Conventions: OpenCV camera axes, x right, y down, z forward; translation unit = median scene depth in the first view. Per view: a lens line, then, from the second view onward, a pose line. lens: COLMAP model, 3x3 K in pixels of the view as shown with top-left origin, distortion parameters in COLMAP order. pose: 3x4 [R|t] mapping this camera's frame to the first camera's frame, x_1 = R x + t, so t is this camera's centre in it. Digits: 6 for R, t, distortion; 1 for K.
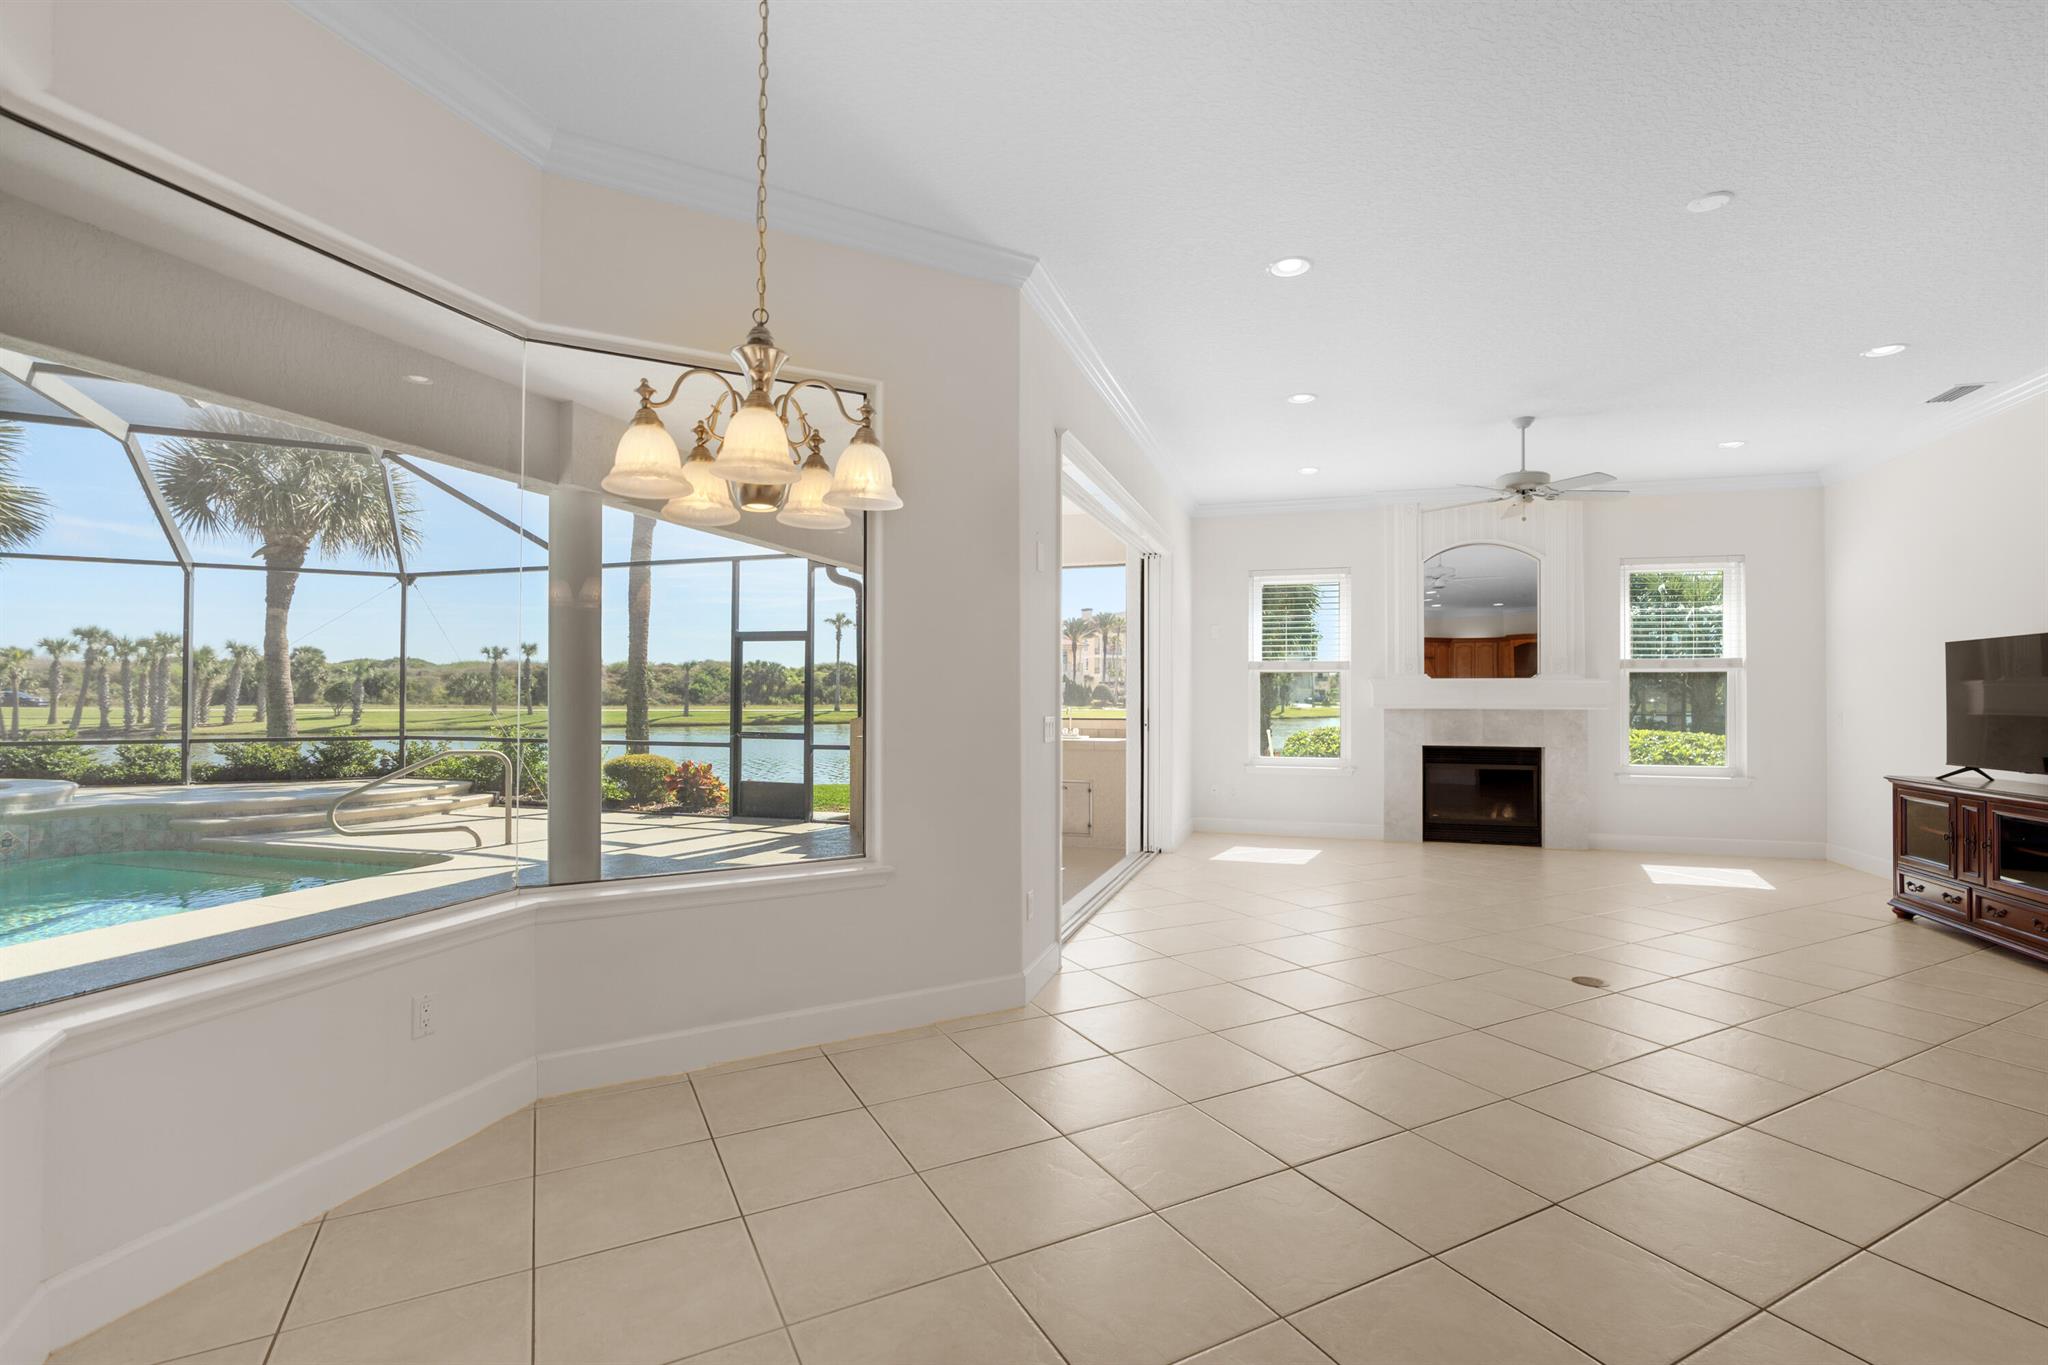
lens RADIAL K [[937.0, 0, 1029.8], [0, 937.0, 683.3], [0, 0, 1]] dist [0.000214, 0.000090]
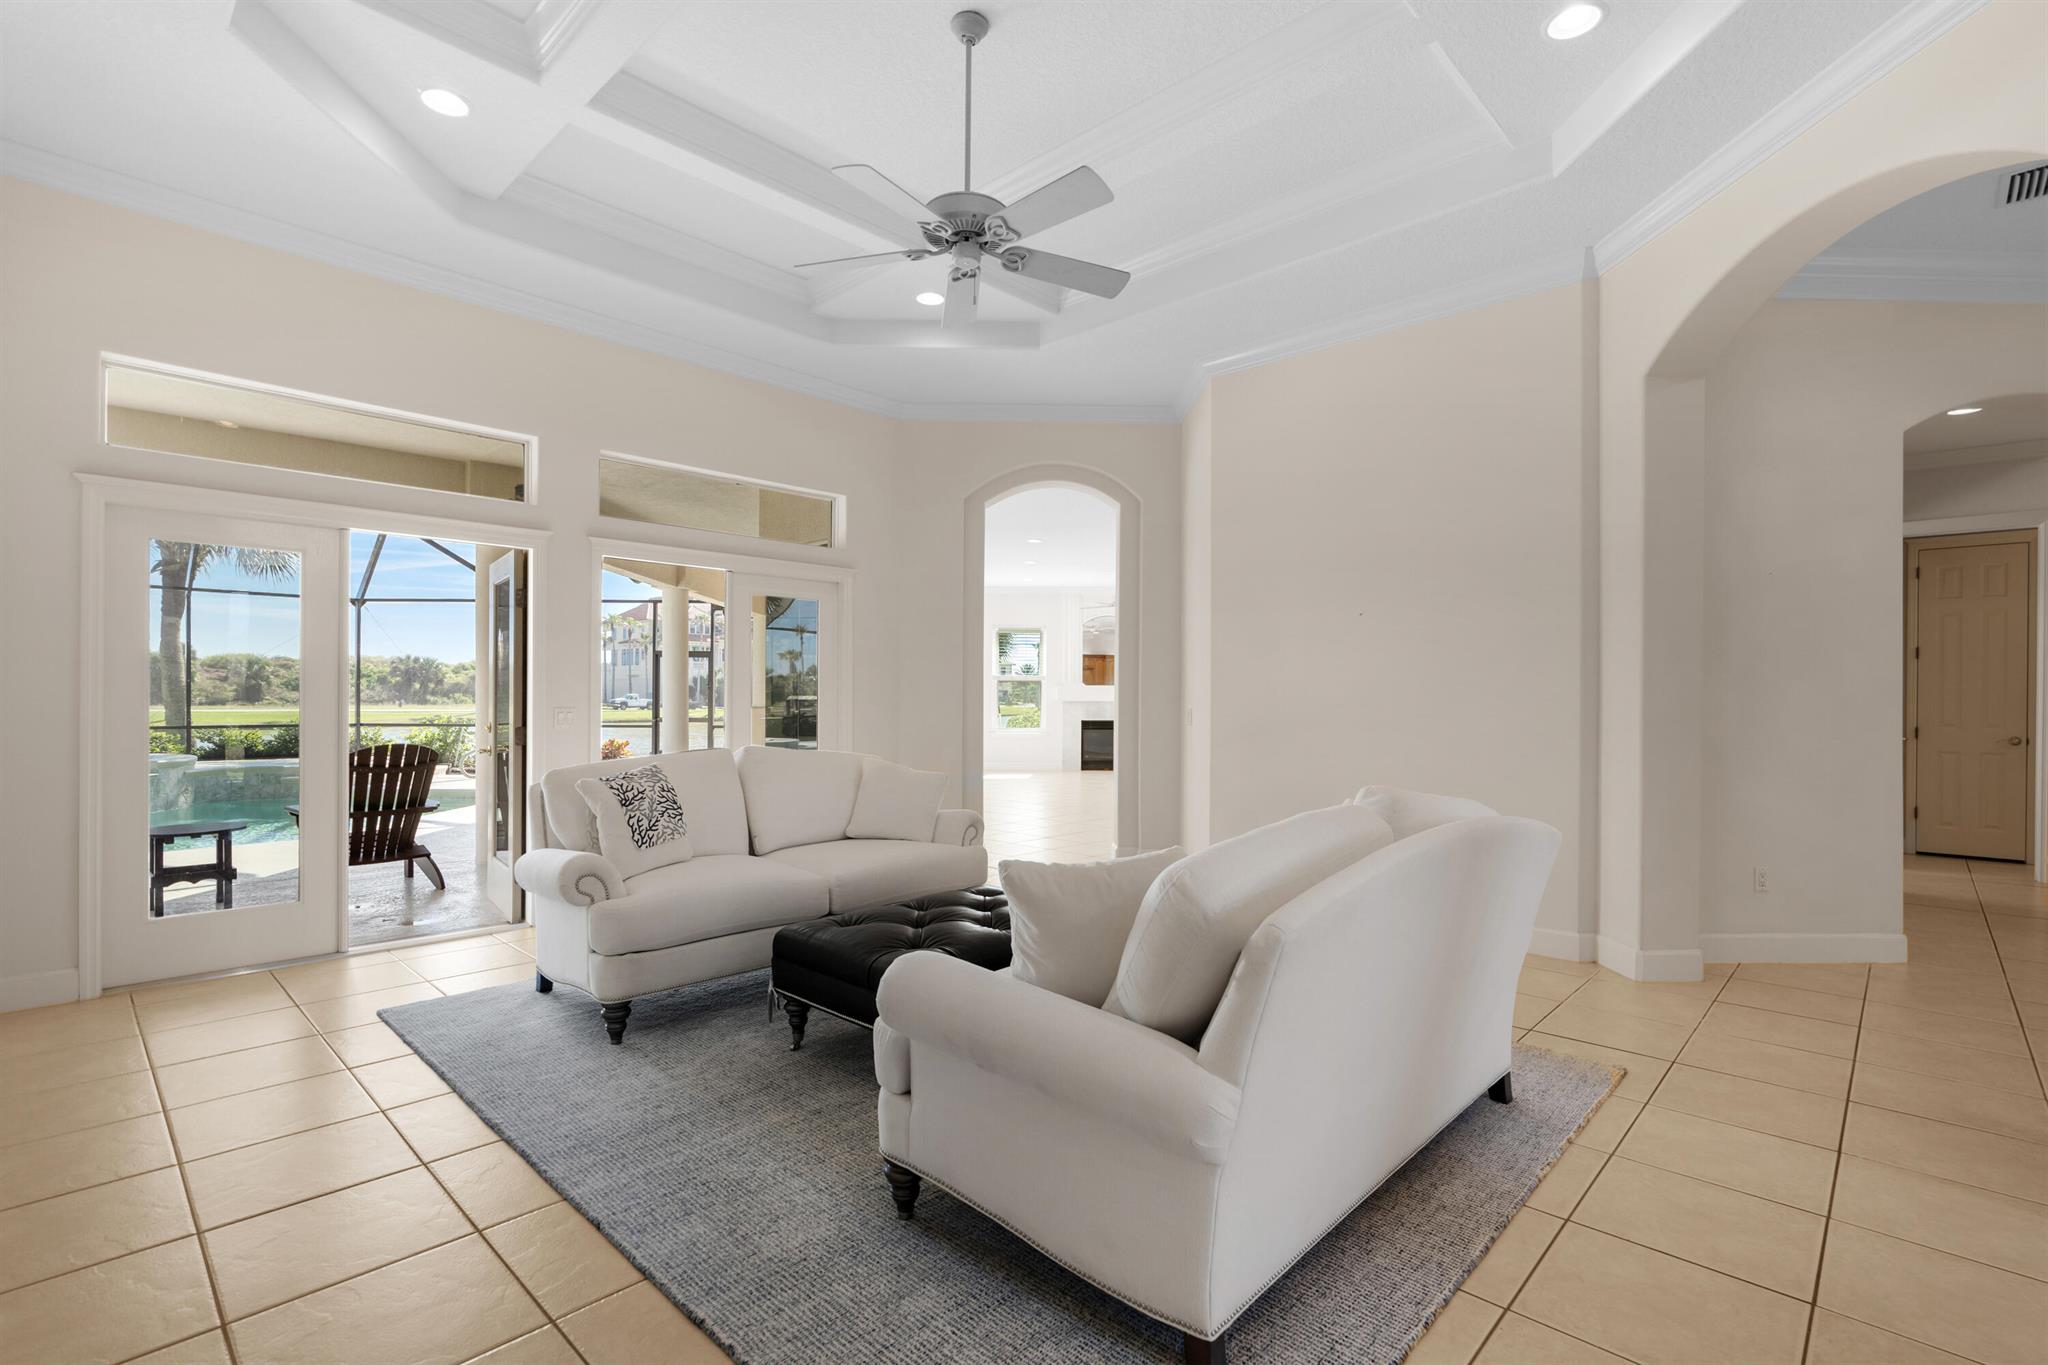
lens RADIAL K [[937.0, 0, 1019.3], [0, 937.0, 688.9], [0, 0, 1]] dist [0.000214, 0.000090]
pose [[0.946706, 0.004504, 0.322067, -0.183926], [-0.006483, 0.999966, 0.005075, -0.003696], [-0.322033, -0.006893, 0.946703, -0.447022]]
